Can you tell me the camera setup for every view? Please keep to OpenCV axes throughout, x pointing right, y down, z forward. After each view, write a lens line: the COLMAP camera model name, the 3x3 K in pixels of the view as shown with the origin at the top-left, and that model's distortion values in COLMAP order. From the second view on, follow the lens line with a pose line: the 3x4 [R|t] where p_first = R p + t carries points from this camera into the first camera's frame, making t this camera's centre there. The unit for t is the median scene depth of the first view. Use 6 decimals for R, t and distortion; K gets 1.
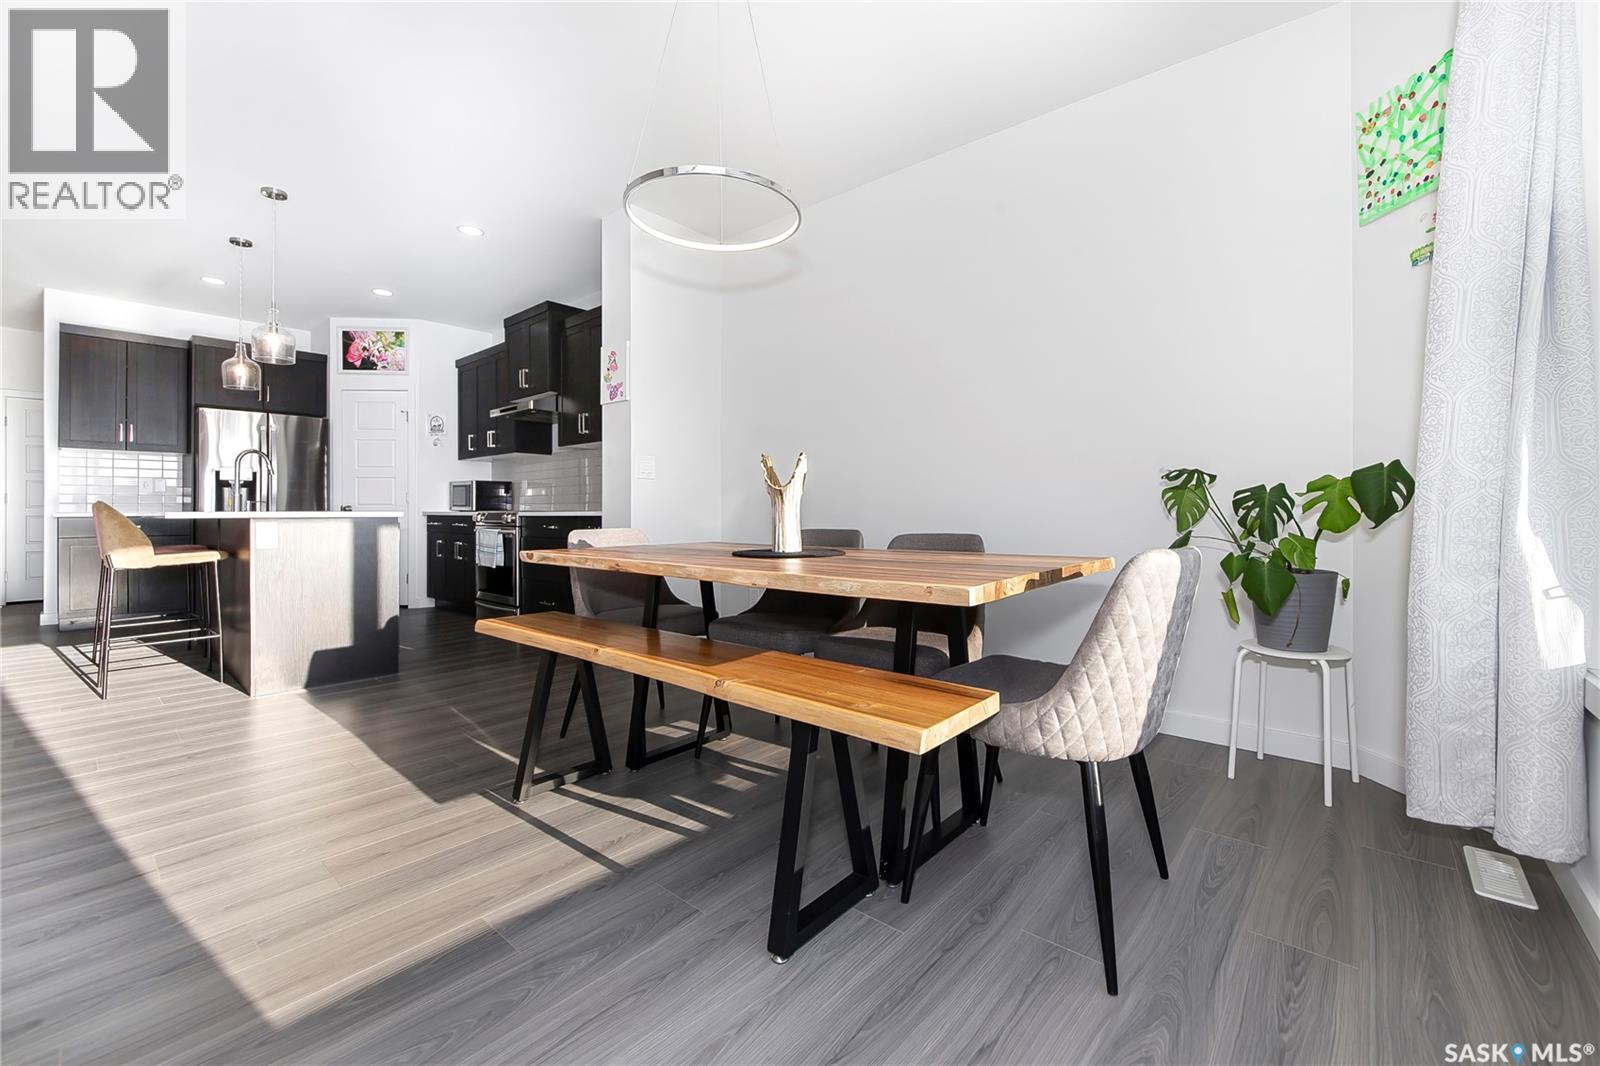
lens RADIAL K [[648.6, 0, 793.8], [0, 648.6, 514.7], [0, 0, 1]] dist [-0.002952, -0.000416]
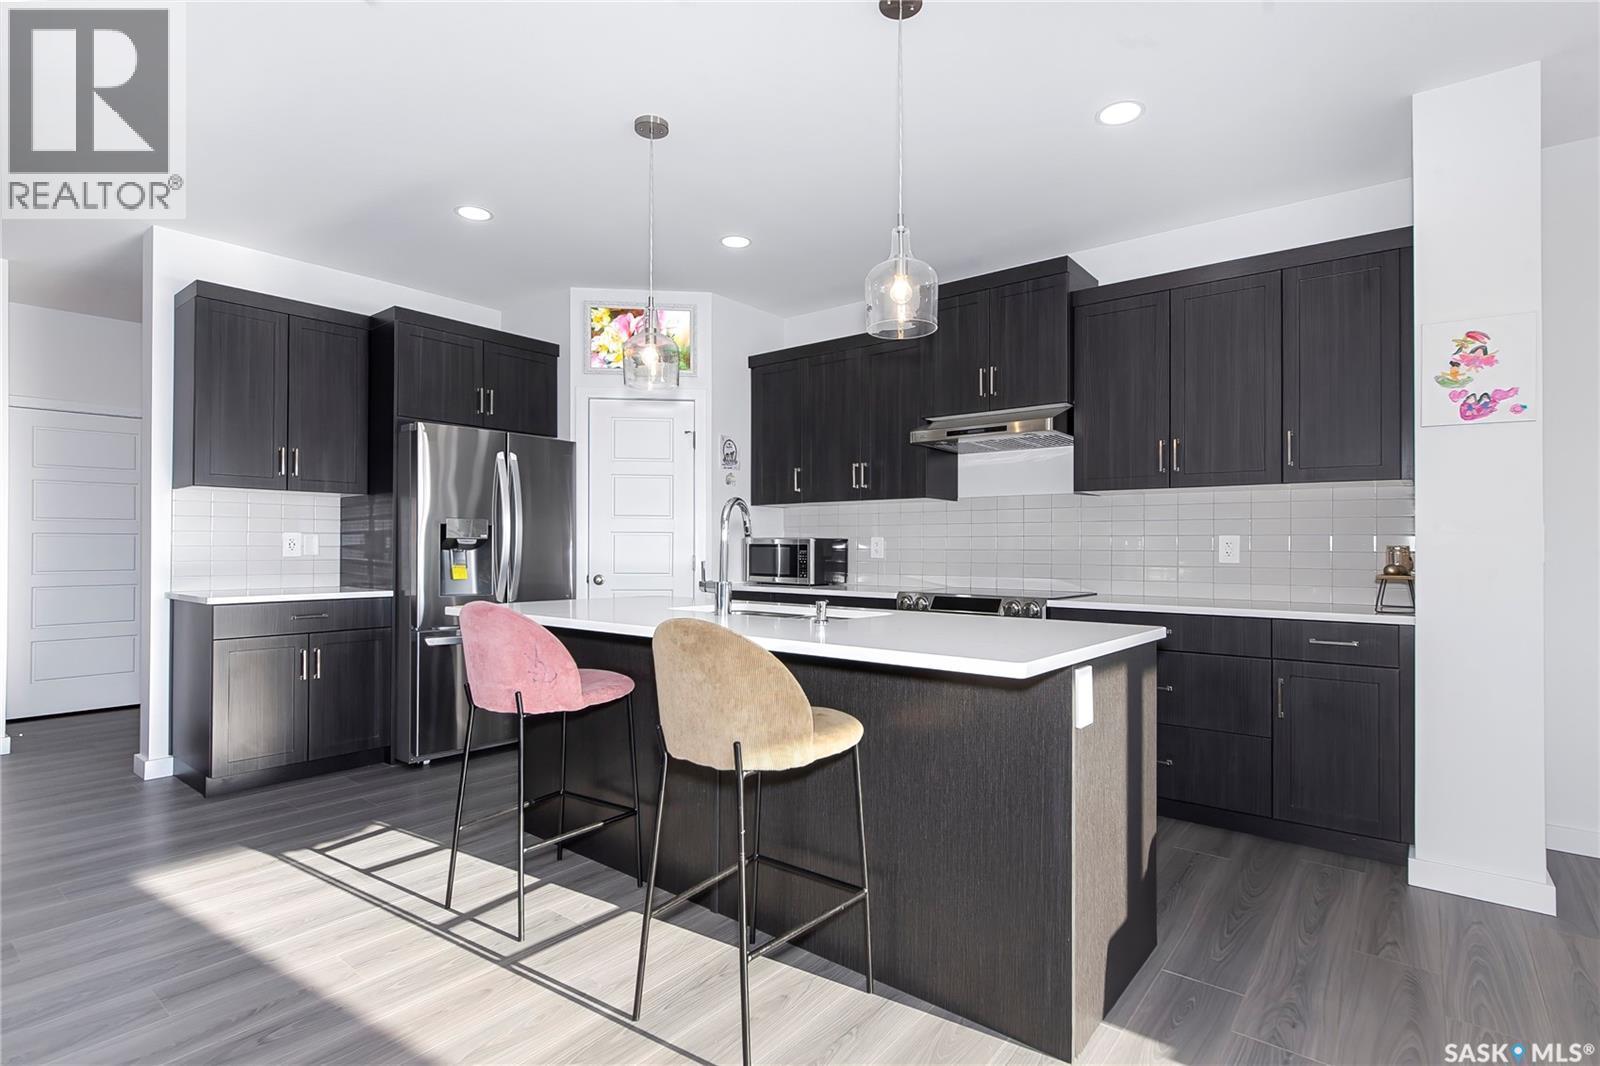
lens RADIAL K [[747.6, 0, 805.2], [0, 747.6, 548.3], [0, 0, 1]] dist [0.000065, 0.000083]
pose [[0.998007, 0.002574, 0.063053, -0.579626], [-0.002182, 0.999978, -0.006279, -0.039951], [-0.063067, 0.006129, 0.997990, 0.259823]]
